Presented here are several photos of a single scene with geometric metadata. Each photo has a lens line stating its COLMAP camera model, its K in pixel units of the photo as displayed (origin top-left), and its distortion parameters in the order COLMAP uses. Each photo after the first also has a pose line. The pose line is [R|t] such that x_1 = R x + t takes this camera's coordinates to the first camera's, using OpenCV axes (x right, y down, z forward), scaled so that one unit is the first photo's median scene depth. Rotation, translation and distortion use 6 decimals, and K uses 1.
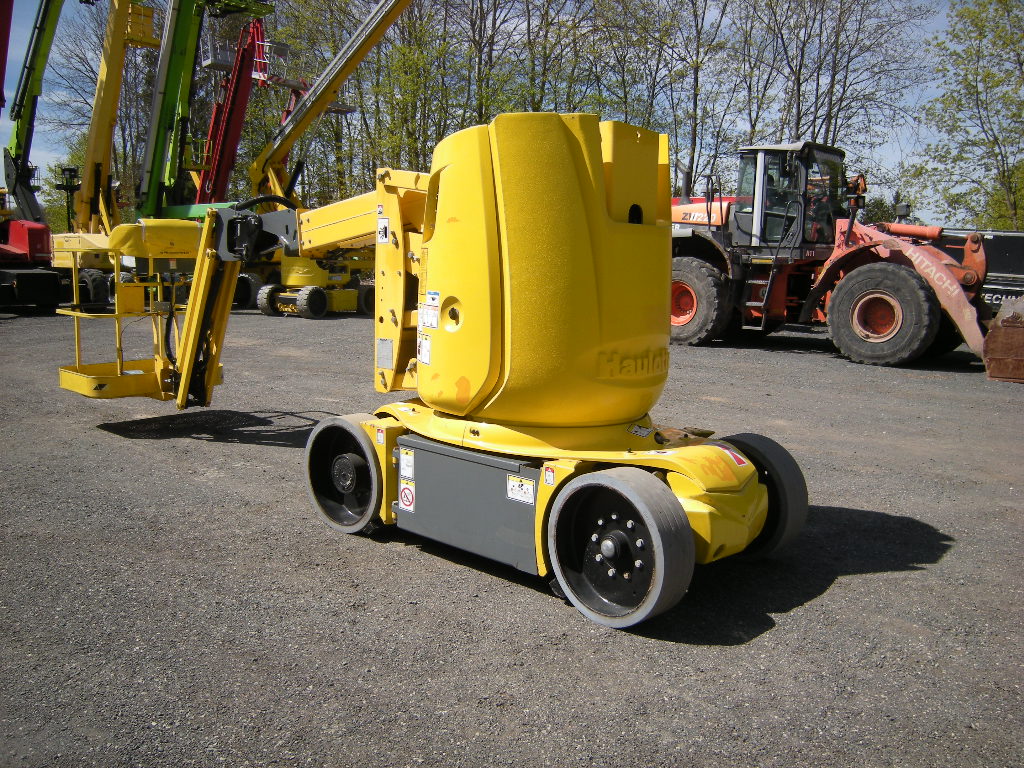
lens RADIAL K [[854.7, 0, 513.6], [0, 854.7, 381.7], [0, 0, 1]] dist [-0.124467, 0.072010]
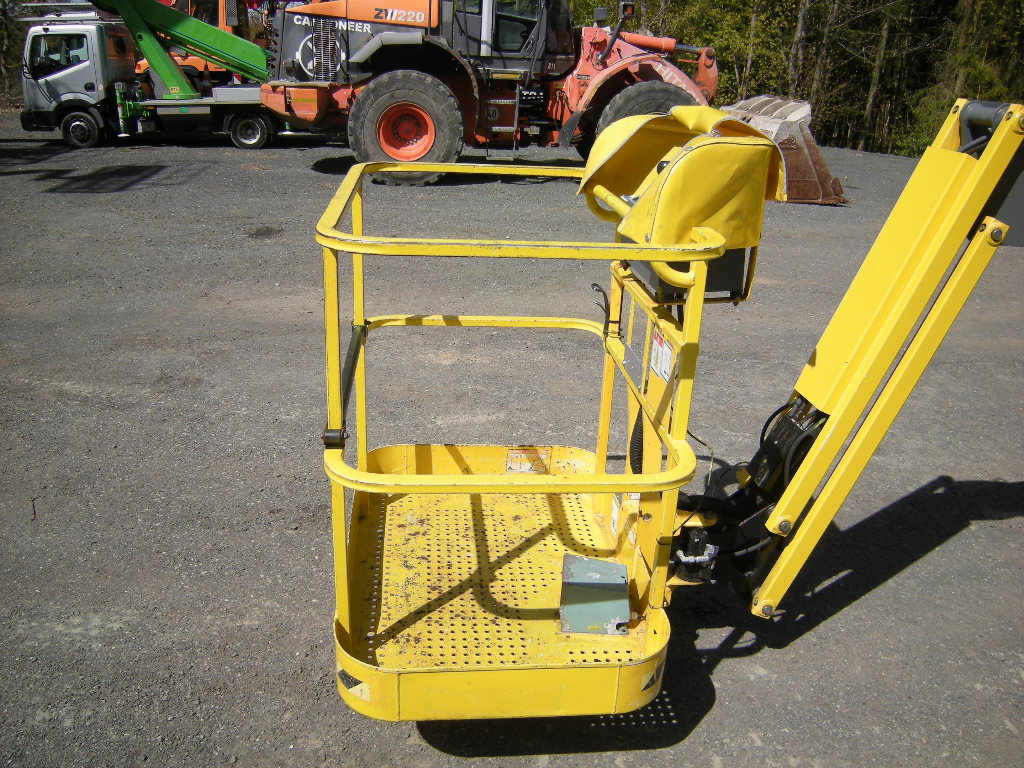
lens RADIAL K [[854.7, 0, 513.6], [0, 854.7, 381.7], [0, 0, 1]] dist [-0.124467, 0.072010]
pose [[0.695823, -0.255813, 0.671112, -0.363119], [0.077538, 0.955713, 0.283903, -0.098088], [-0.714016, -0.145510, 0.684842, 0.418974]]
